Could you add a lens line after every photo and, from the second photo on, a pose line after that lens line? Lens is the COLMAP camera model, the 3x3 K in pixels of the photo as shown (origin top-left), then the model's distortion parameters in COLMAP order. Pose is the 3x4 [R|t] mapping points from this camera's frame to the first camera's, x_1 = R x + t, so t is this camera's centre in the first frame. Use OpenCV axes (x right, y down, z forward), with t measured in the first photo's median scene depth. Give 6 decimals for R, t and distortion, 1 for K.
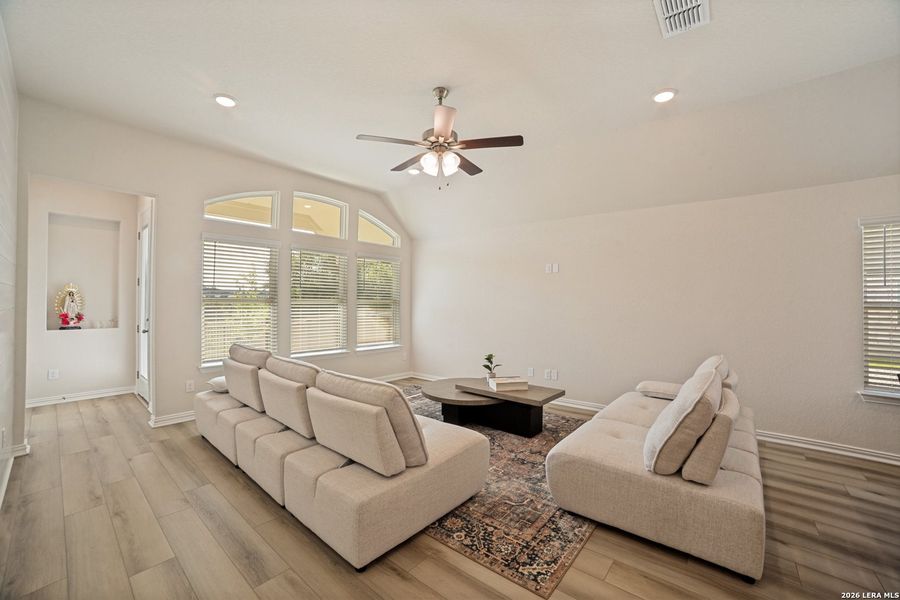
lens RADIAL K [[362.8, 0, 449.3], [0, 362.8, 301.9], [0, 0, 1]] dist [-0.040148, 0.005735]
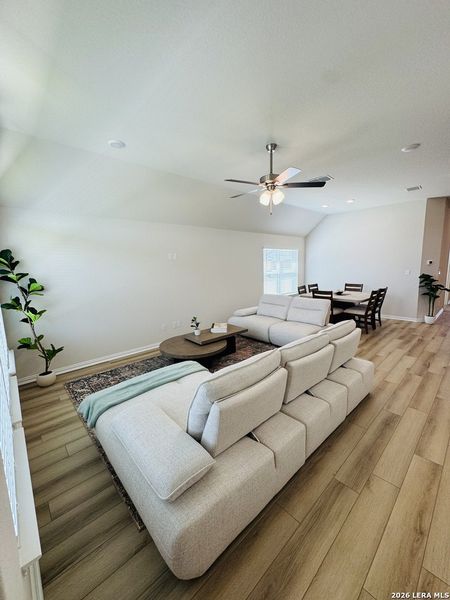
lens RADIAL K [[238.0, 0, 223.8], [0, 238.0, 297.3], [0, 0, 1]] dist [0.004167, 0.000357]
pose [[0.118910, -0.156142, 0.980551, -1.642894], [0.017609, 0.987734, 0.155150, -0.170327], [-0.992749, -0.001182, 0.120201, 1.537969]]
